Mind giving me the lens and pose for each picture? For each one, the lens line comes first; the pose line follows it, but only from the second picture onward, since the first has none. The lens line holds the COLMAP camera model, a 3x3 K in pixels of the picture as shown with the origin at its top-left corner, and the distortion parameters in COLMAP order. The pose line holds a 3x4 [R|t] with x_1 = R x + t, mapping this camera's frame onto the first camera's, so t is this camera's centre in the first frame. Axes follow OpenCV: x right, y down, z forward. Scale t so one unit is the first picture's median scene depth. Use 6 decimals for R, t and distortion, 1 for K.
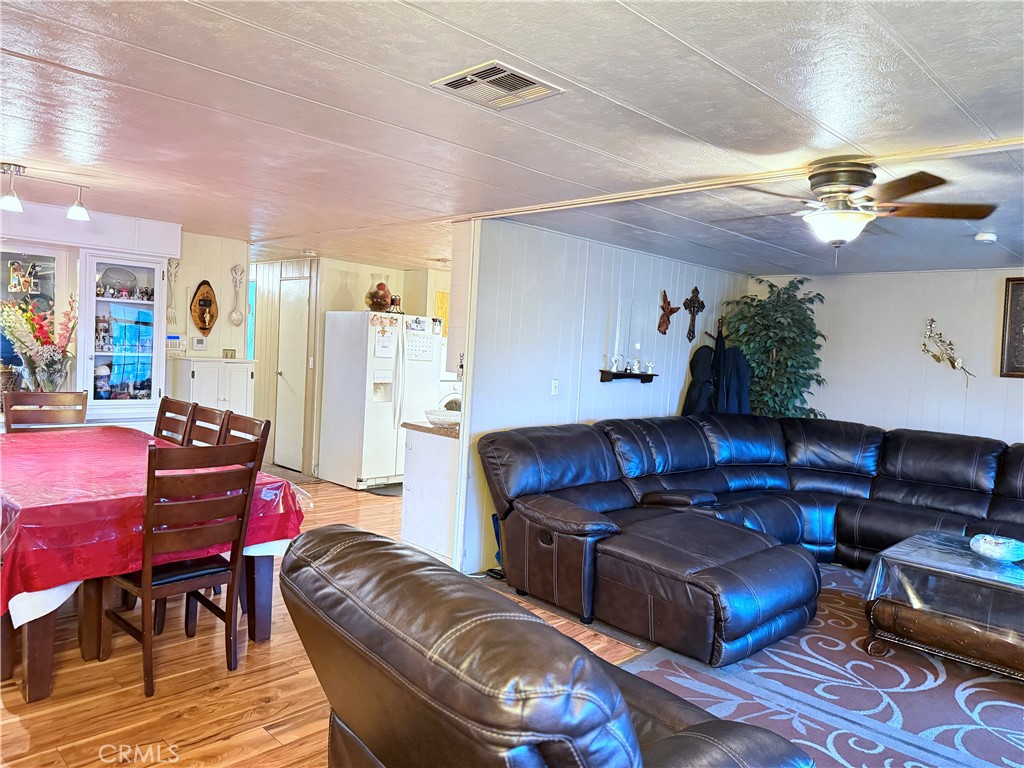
lens RADIAL K [[718.9, 0, 510.0], [0, 718.9, 386.2], [0, 0, 1]] dist [0.064267, -0.075392]
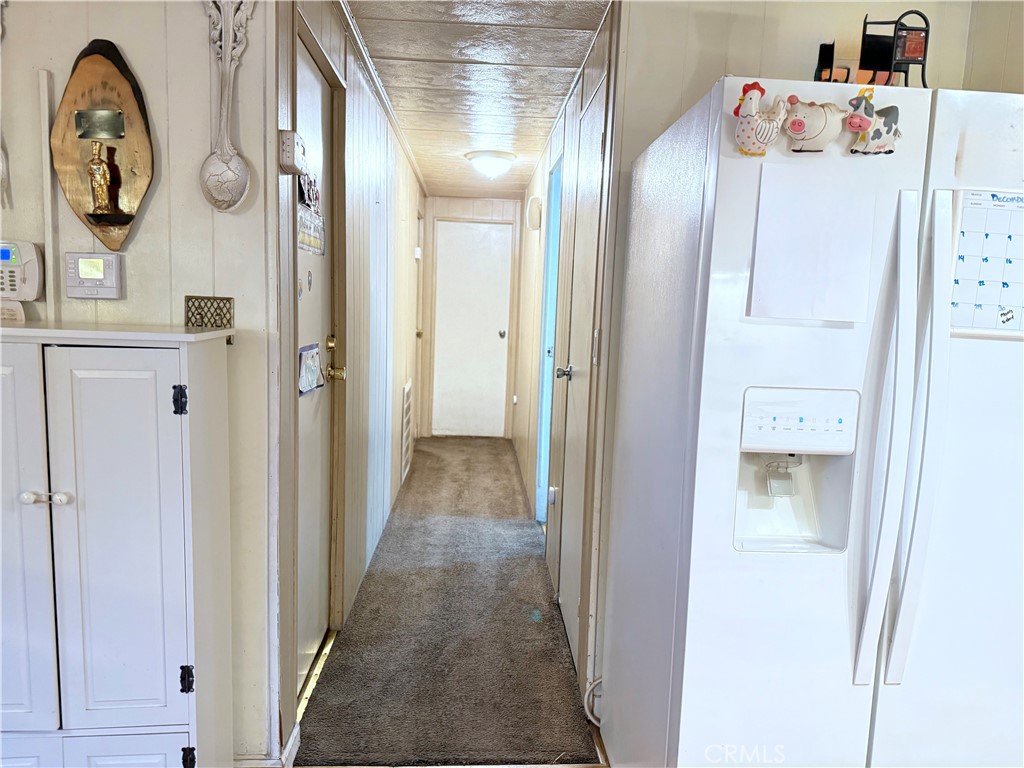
lens RADIAL K [[718.9, 0, 518.0], [0, 718.9, 385.2], [0, 0, 1]] dist [0.064267, -0.075392]
pose [[0.751838, 0.047075, -0.657665, -0.128529], [-0.029441, 0.998850, 0.037841, -0.034993], [0.658690, -0.009088, 0.752359, 0.984339]]
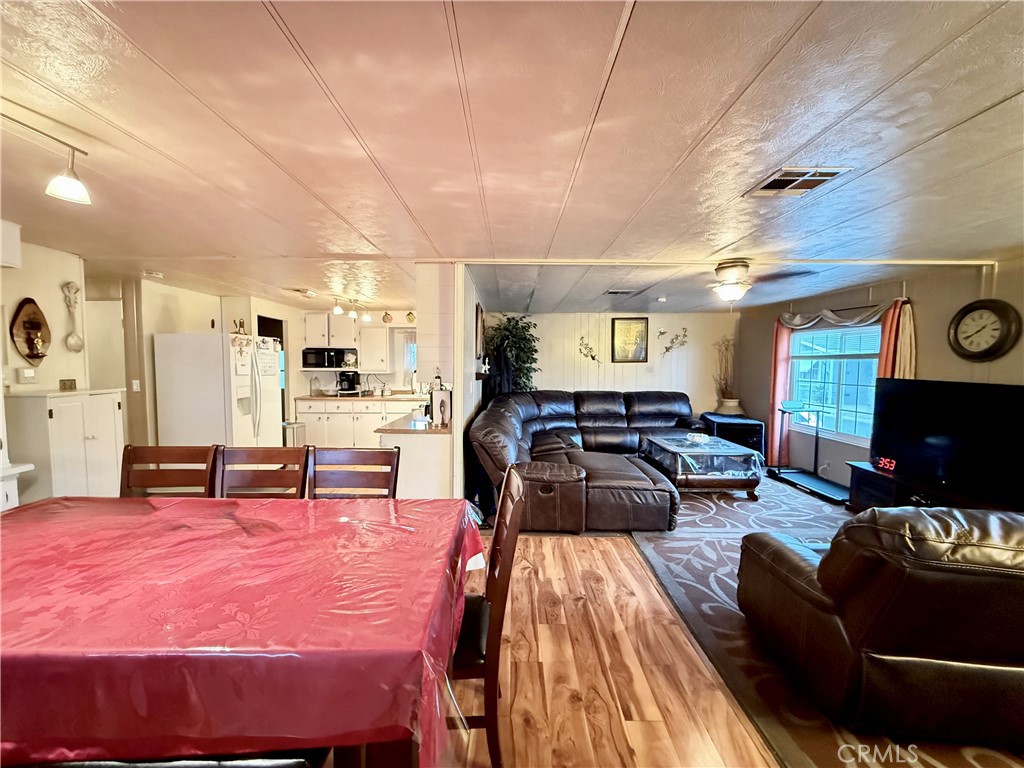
lens RADIAL K [[408.7, 0, 506.0], [0, 408.7, 384.4], [0, 0, 1]] dist [-0.003017, 0.001582]
pose [[0.711924, -0.091486, 0.696272, -0.401244], [0.072698, 0.995752, 0.056504, -0.038730], [-0.698483, 0.010391, 0.715551, 0.322617]]
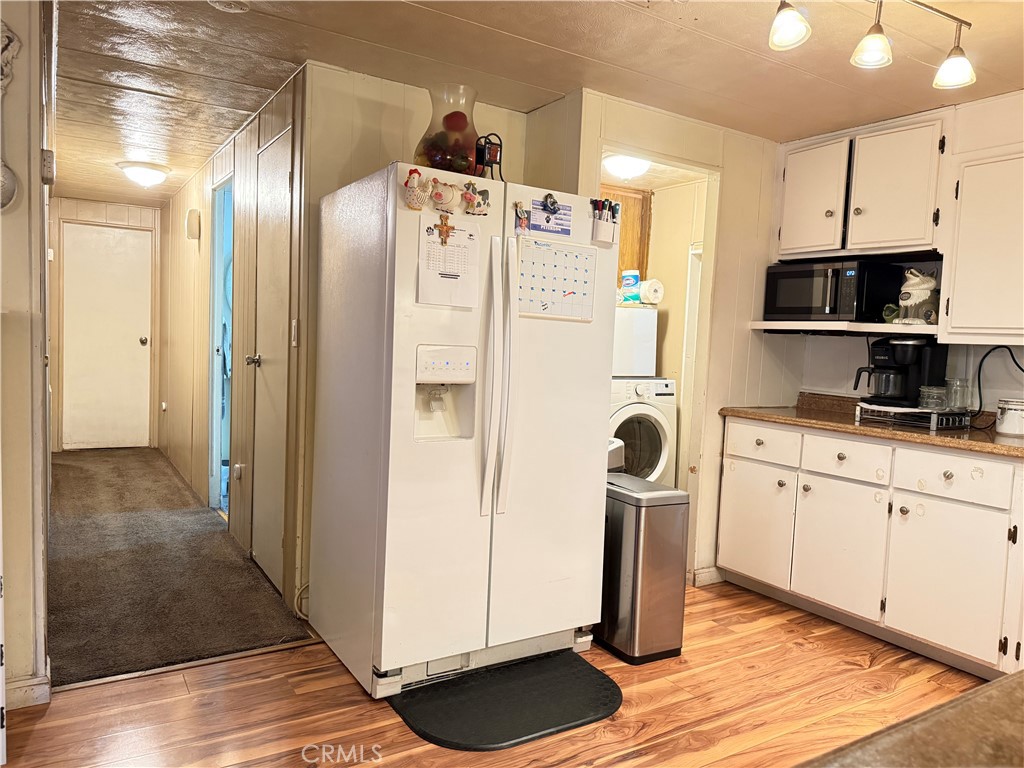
lens RADIAL K [[718.9, 0, 510.5], [0, 718.9, 389.4], [0, 0, 1]] dist [0.064267, -0.075392]
pose [[0.975780, 0.002022, -0.218744, -0.089241], [0.000037, 0.999956, 0.009405, -0.006103], [0.218753, -0.009185, 0.975737, 0.829884]]
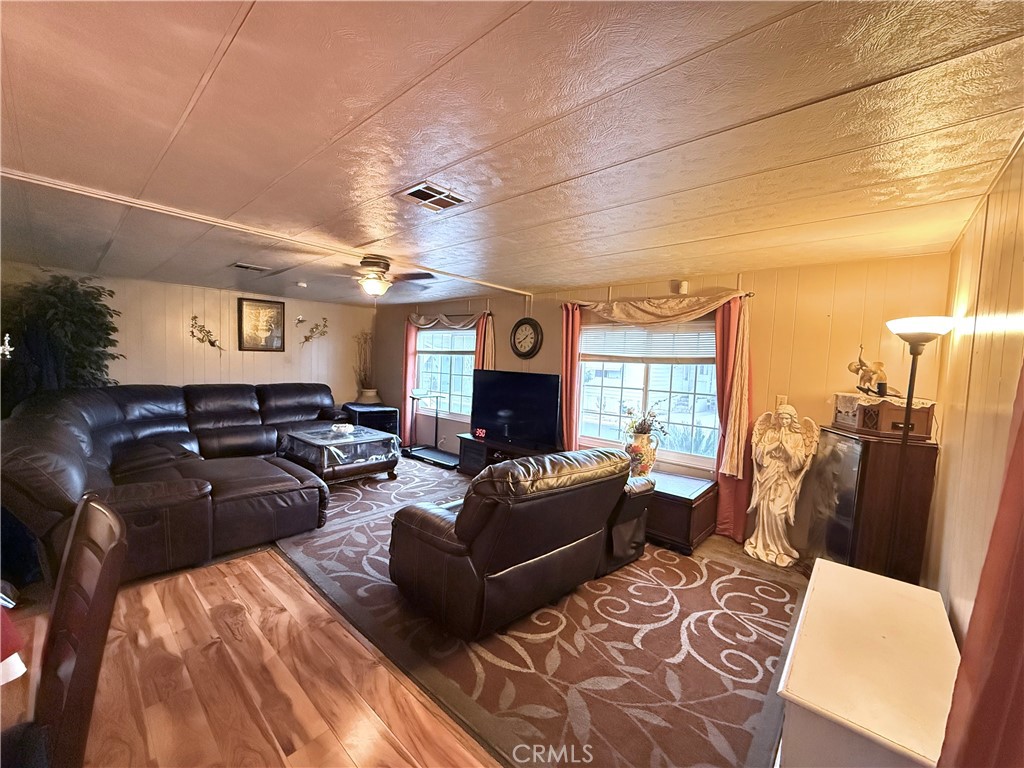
lens RADIAL K [[408.7, 0, 512.1], [0, 408.7, 384.6], [0, 0, 1]] dist [-0.003017, 0.001582]
pose [[-0.056632, -0.113658, 0.991905, -0.393986], [0.013017, 0.993331, 0.114565, -0.035412], [-0.998310, 0.019400, -0.054775, 0.342898]]
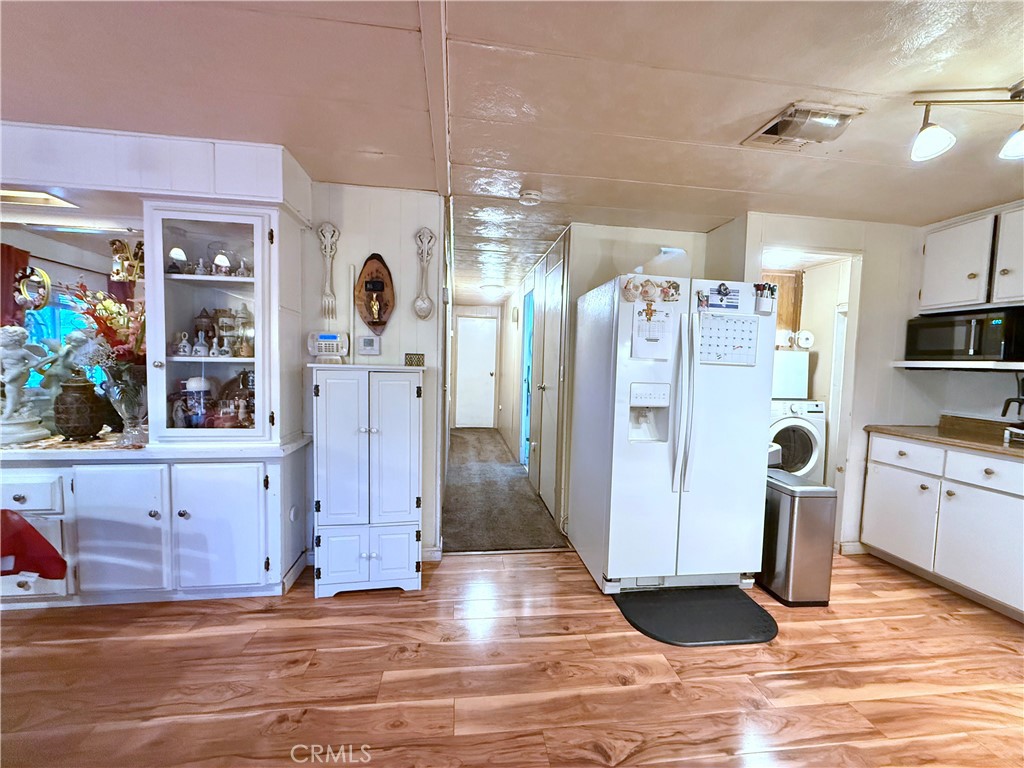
lens RADIAL K [[408.7, 0, 510.0], [0, 408.7, 384.8], [0, 0, 1]] dist [-0.003017, 0.001582]
pose [[0.796343, 0.000498, -0.604845, -0.090365], [-0.013599, 0.999762, -0.017081, -0.017783], [0.604692, 0.021828, 0.796160, 0.846252]]
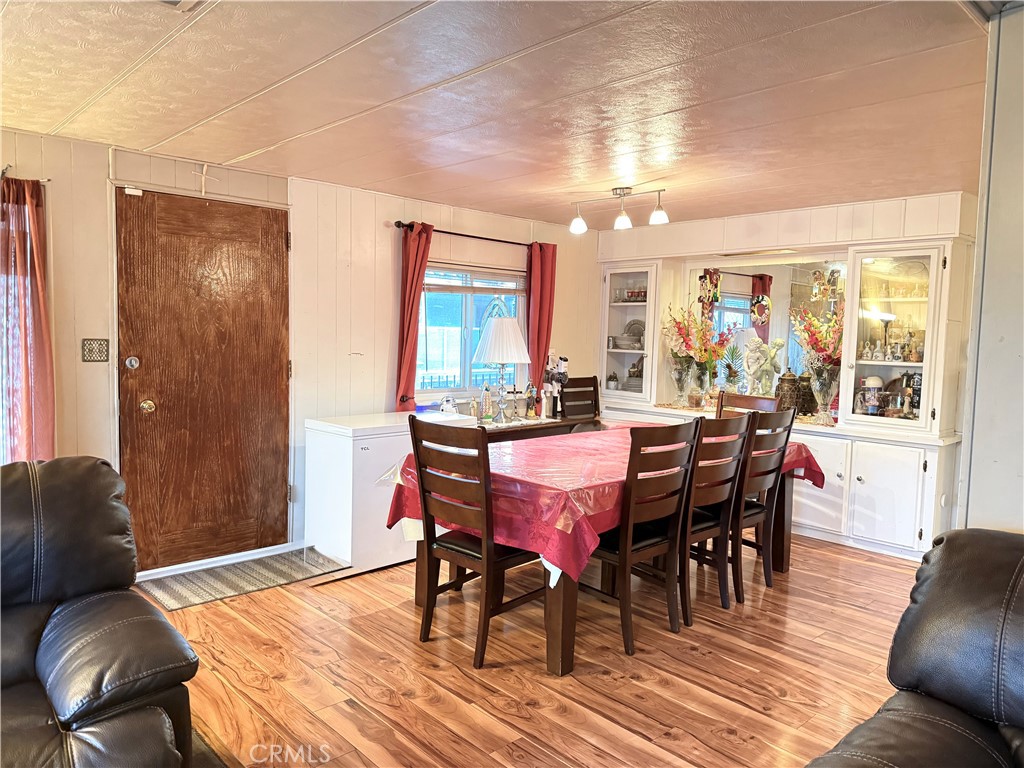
lens RADIAL K [[718.9, 0, 520.1], [0, 718.9, 381.3], [0, 0, 1]] dist [0.064267, -0.075392]
pose [[-0.017966, 0.017655, -0.999683, 0.310509], [-0.083081, 0.996360, 0.019089, -0.003828], [0.996381, 0.083398, -0.016434, 0.574698]]
